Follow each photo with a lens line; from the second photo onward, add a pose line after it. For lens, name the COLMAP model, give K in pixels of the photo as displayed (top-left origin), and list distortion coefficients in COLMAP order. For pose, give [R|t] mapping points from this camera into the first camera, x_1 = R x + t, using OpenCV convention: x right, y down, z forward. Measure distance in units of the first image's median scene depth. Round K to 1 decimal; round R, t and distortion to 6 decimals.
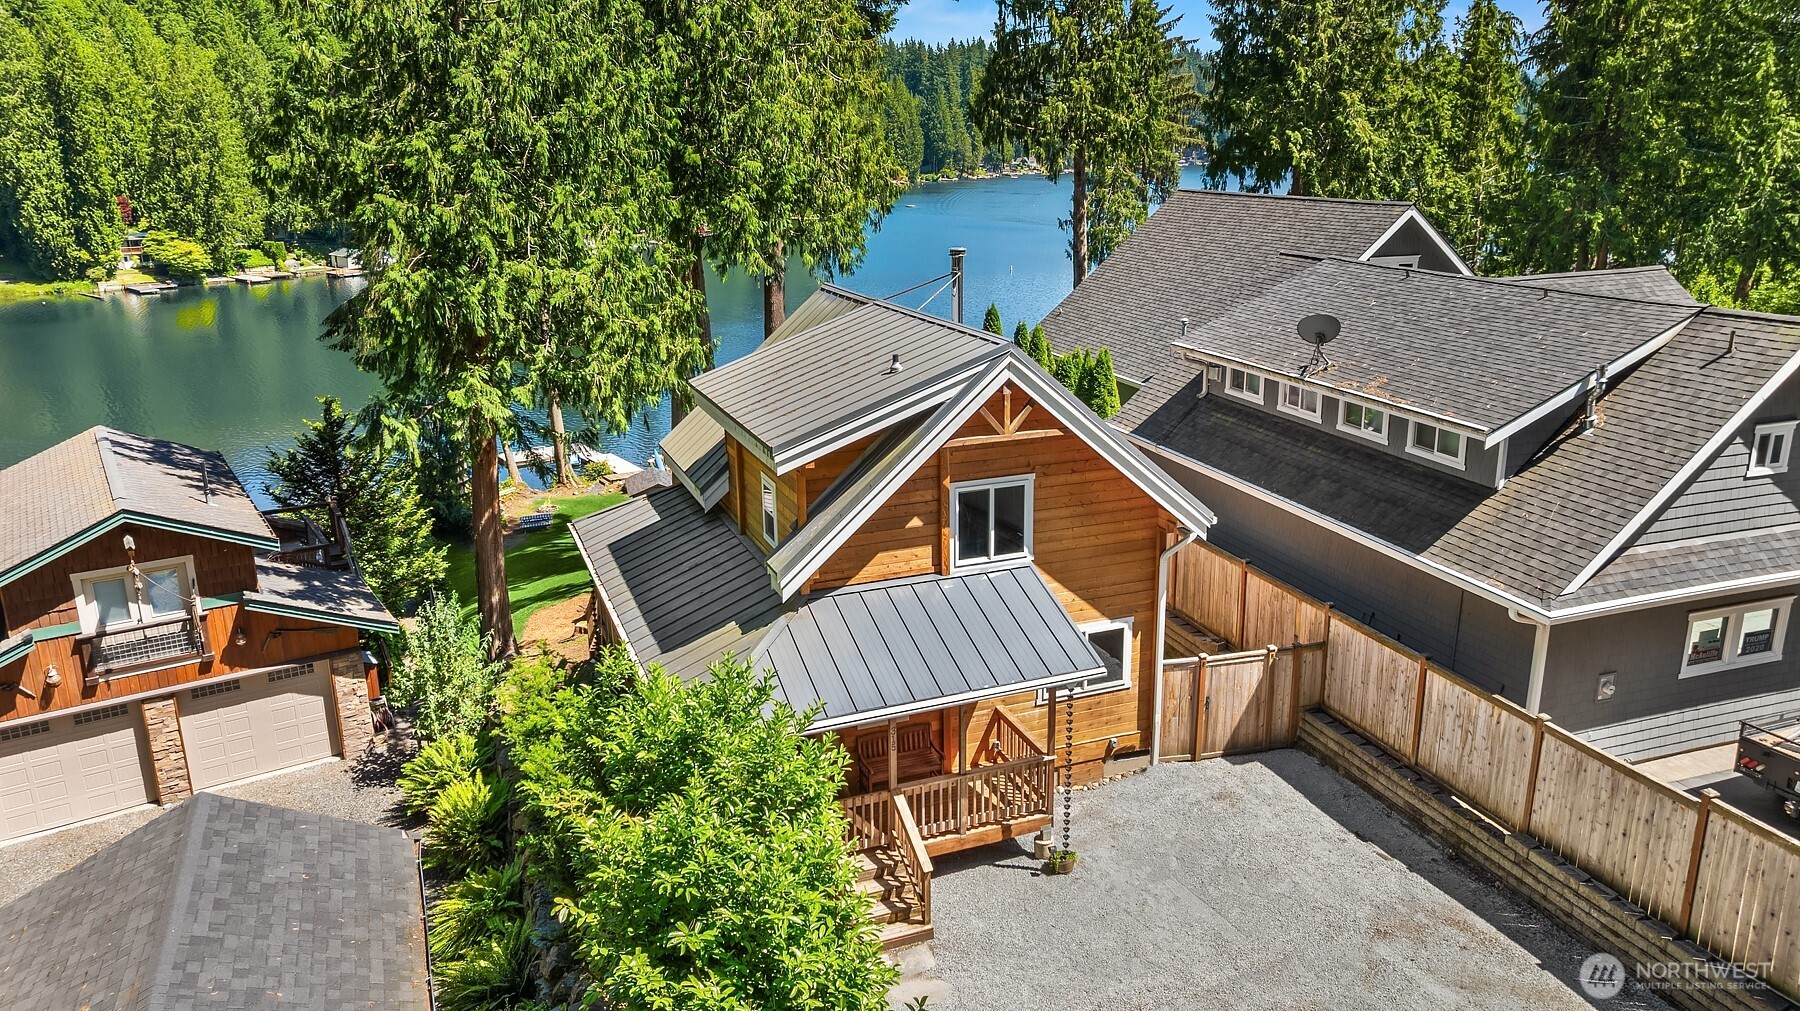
lens RADIAL K [[1268.6, 0, 900.0], [0, 1268.6, 505.5], [0, 0, 1]] dist [-0.040578, 0.073481]
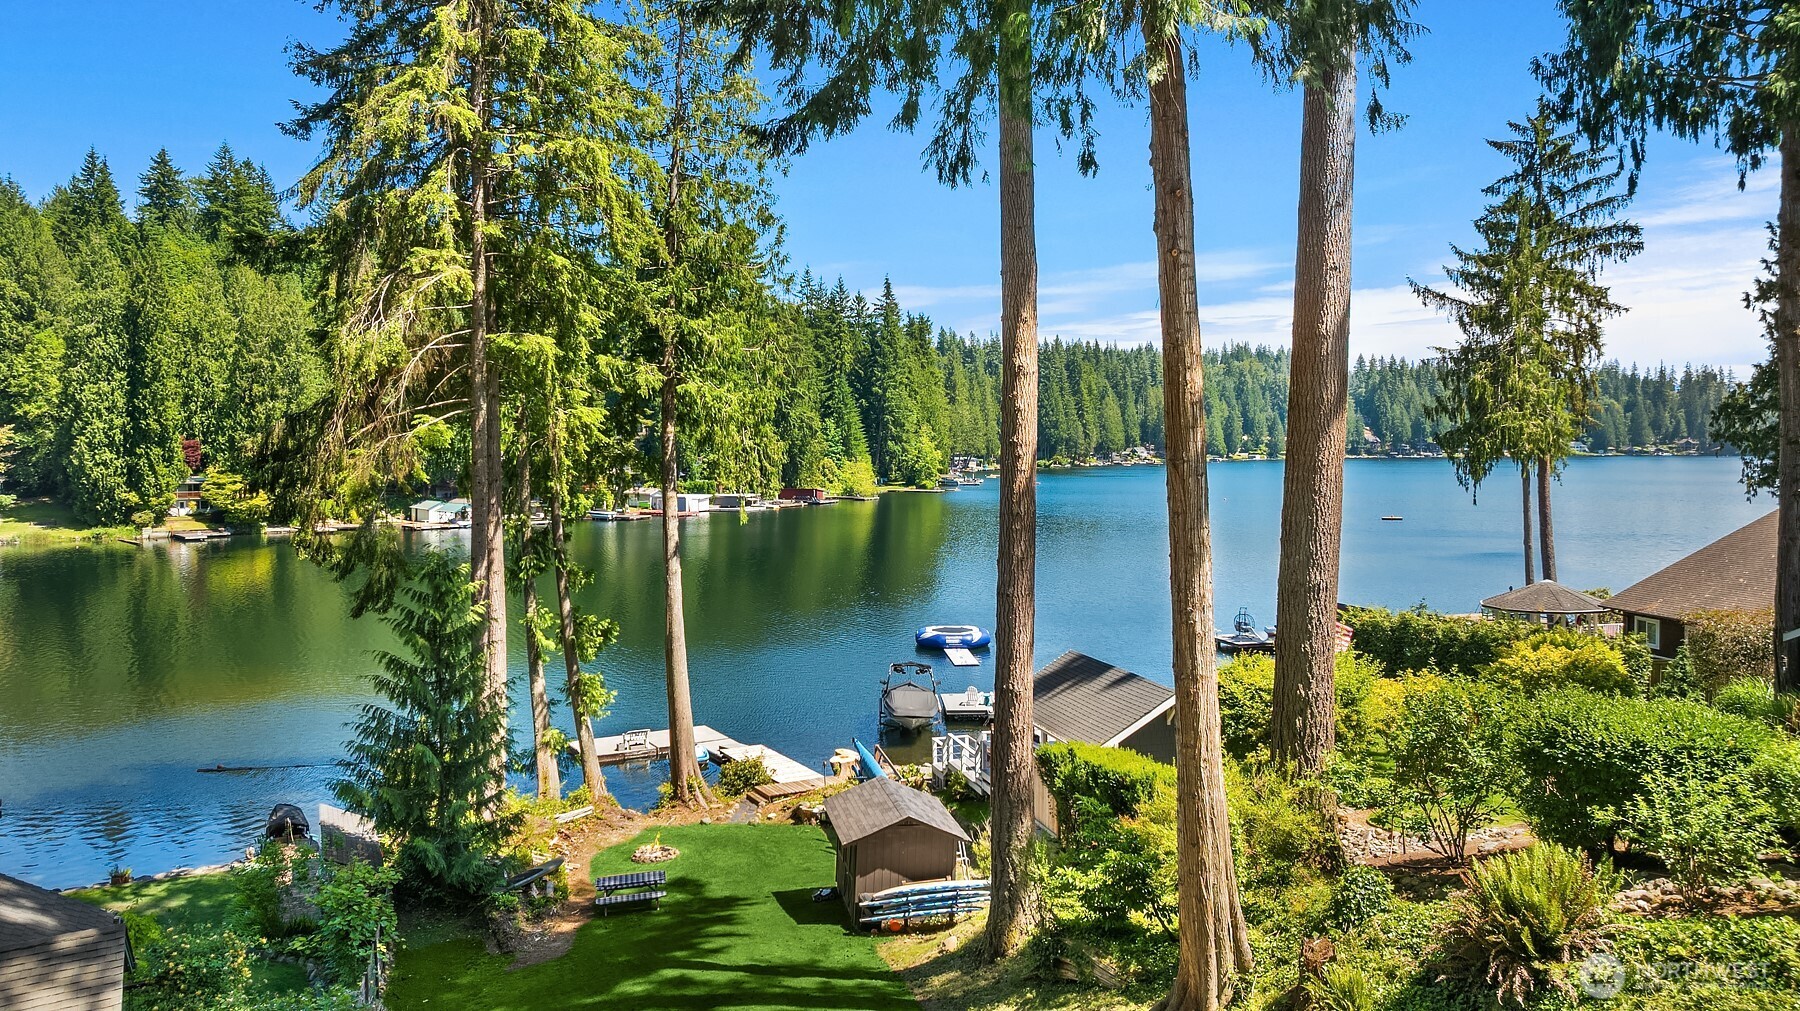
lens RADIAL K [[1267.0, 0, 909.6], [0, 1267.0, 506.6], [0, 0, 1]] dist [-0.014347, -0.002270]
pose [[0.998035, 0.013548, -0.061173, -0.056486], [-0.027228, 0.973117, -0.228698, -0.007442], [0.056430, 0.229914, 0.971574, 0.185518]]
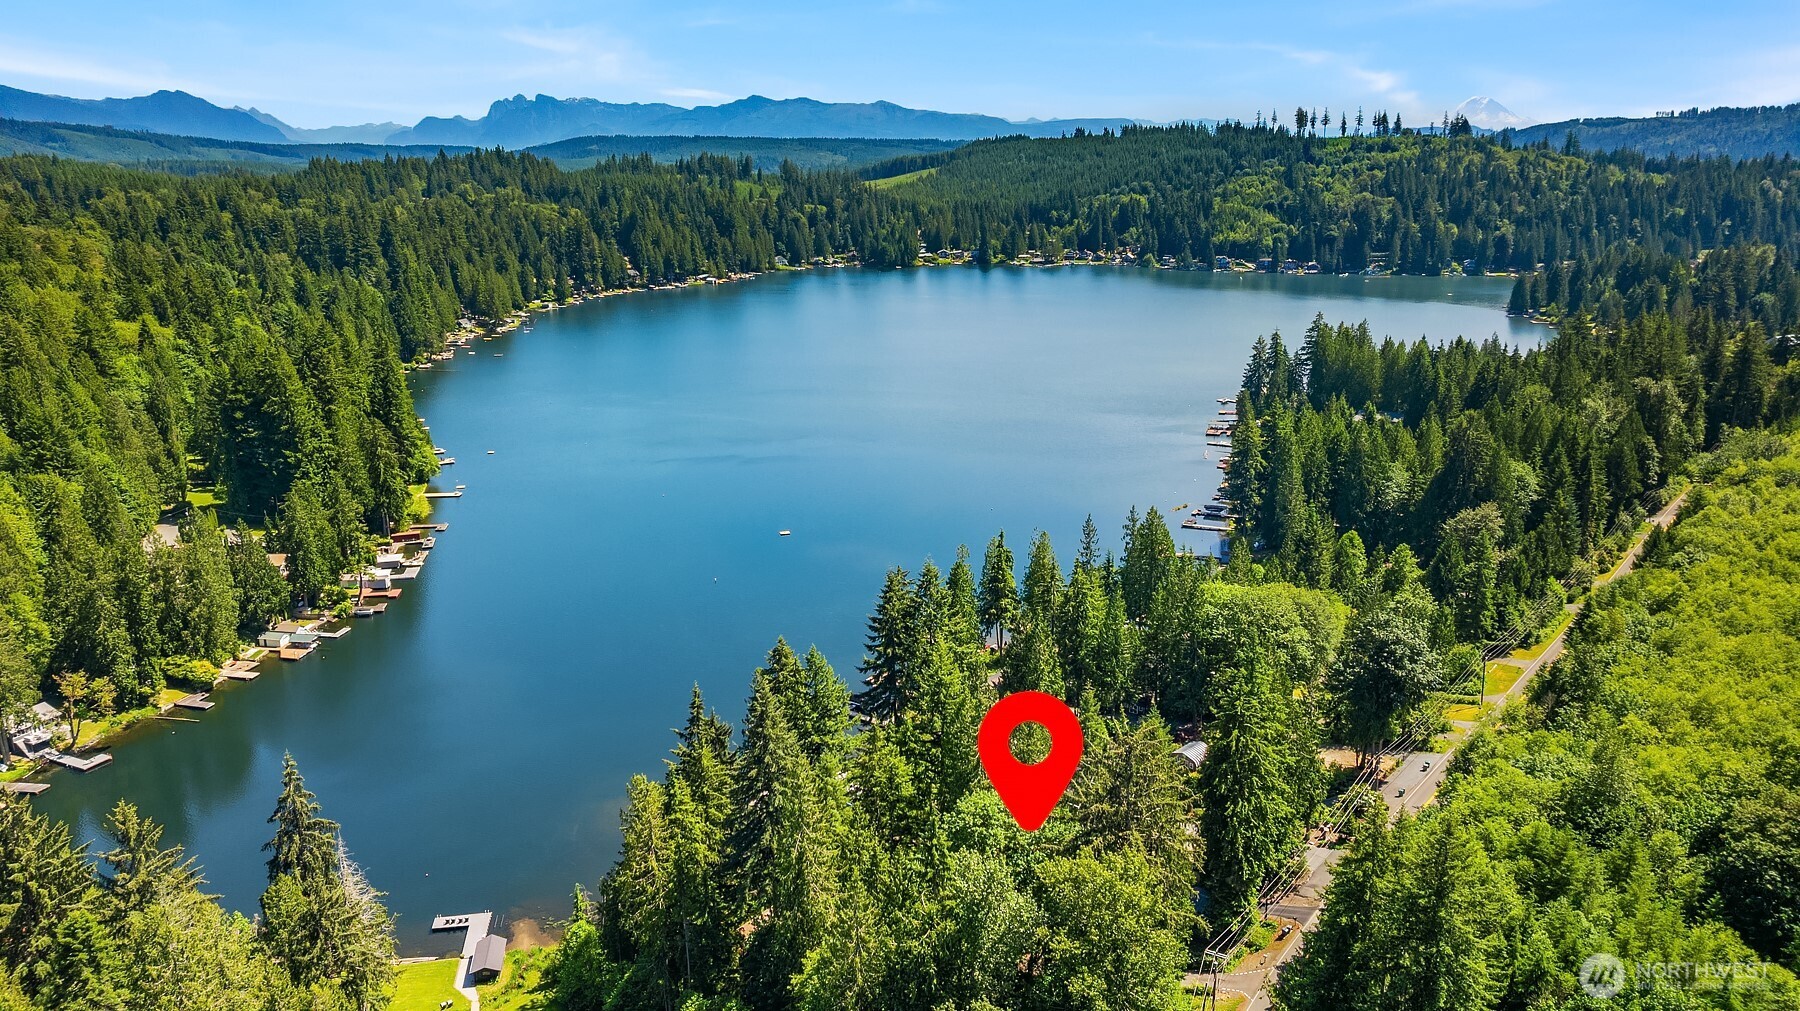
lens RADIAL K [[1267.0, 0, 909.6], [0, 1267.0, 506.6], [0, 0, 1]] dist [-0.014347, -0.002270]
pose [[0.852092, -0.139213, 0.504539, -0.594367], [0.144235, 0.989109, 0.029325, -0.320445], [-0.503126, 0.047785, 0.862891, -0.703126]]
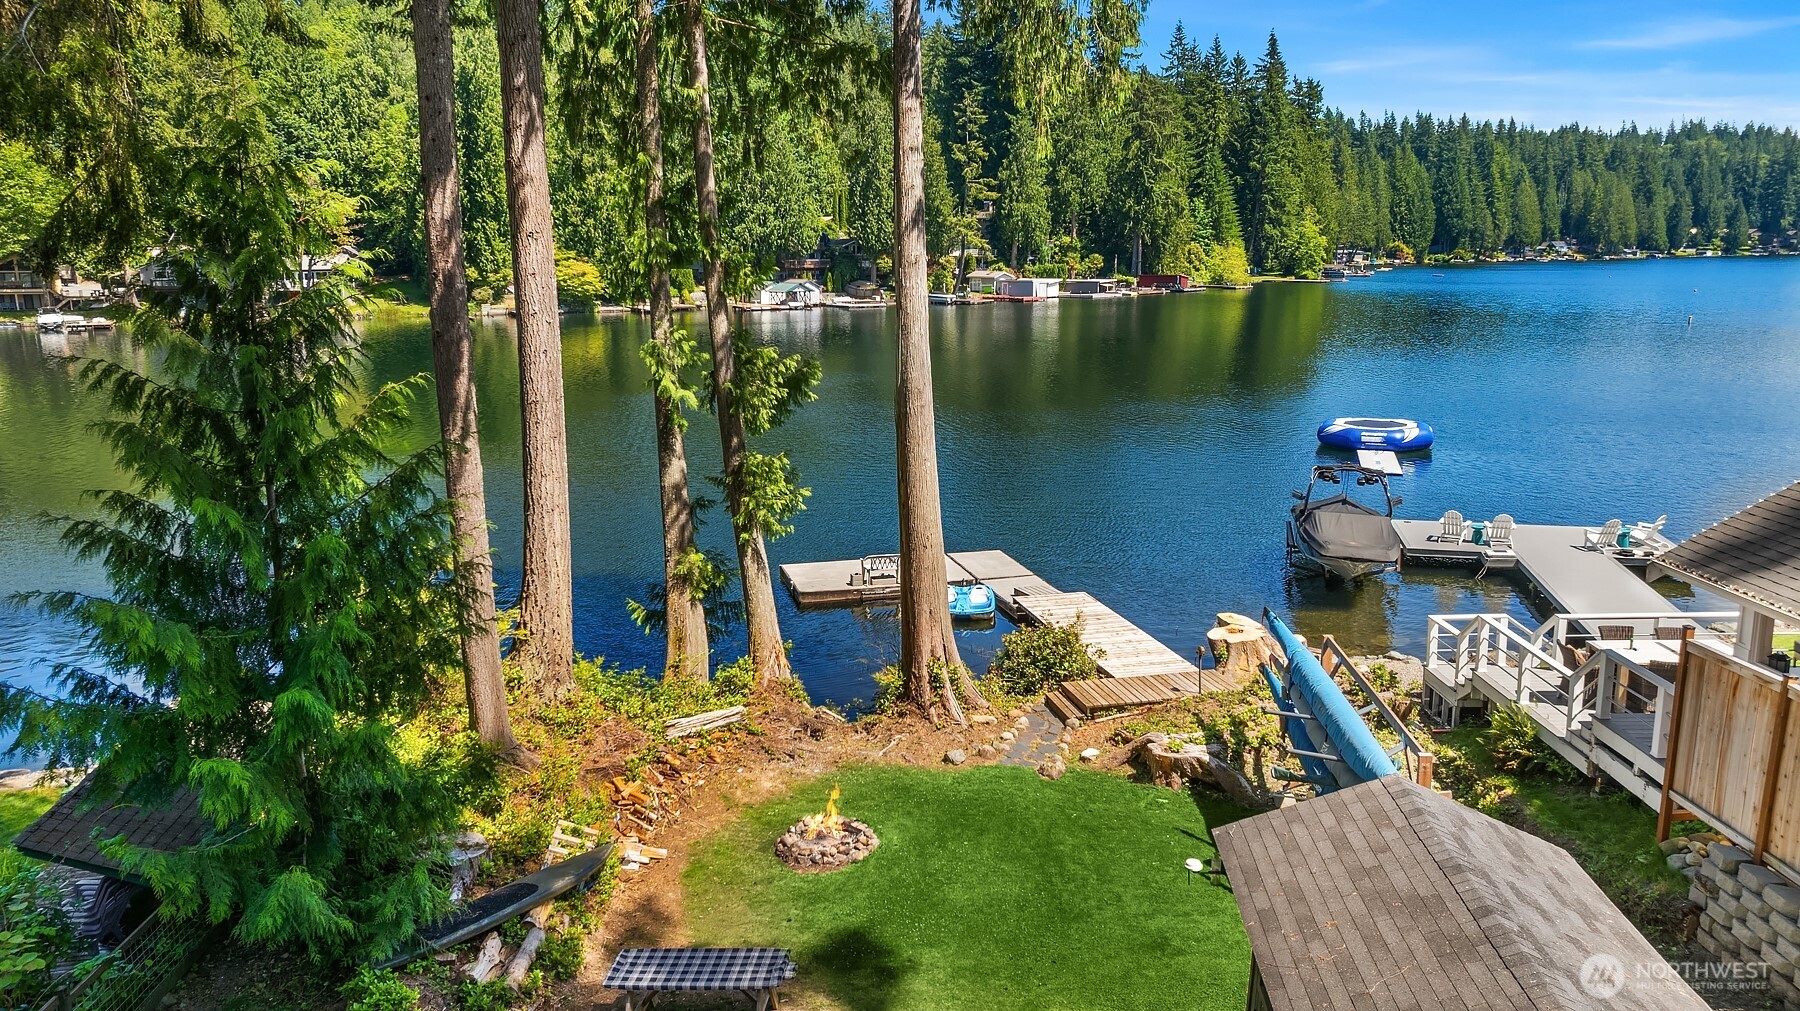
lens RADIAL K [[1267.0, 0, 909.6], [0, 1267.0, 506.6], [0, 0, 1]] dist [-0.014347, -0.002270]
pose [[0.942280, 0.072885, -0.326796, -0.073254], [-0.097822, 0.993363, -0.060512, -0.017470], [0.320217, 0.088987, 0.943156, 0.297764]]
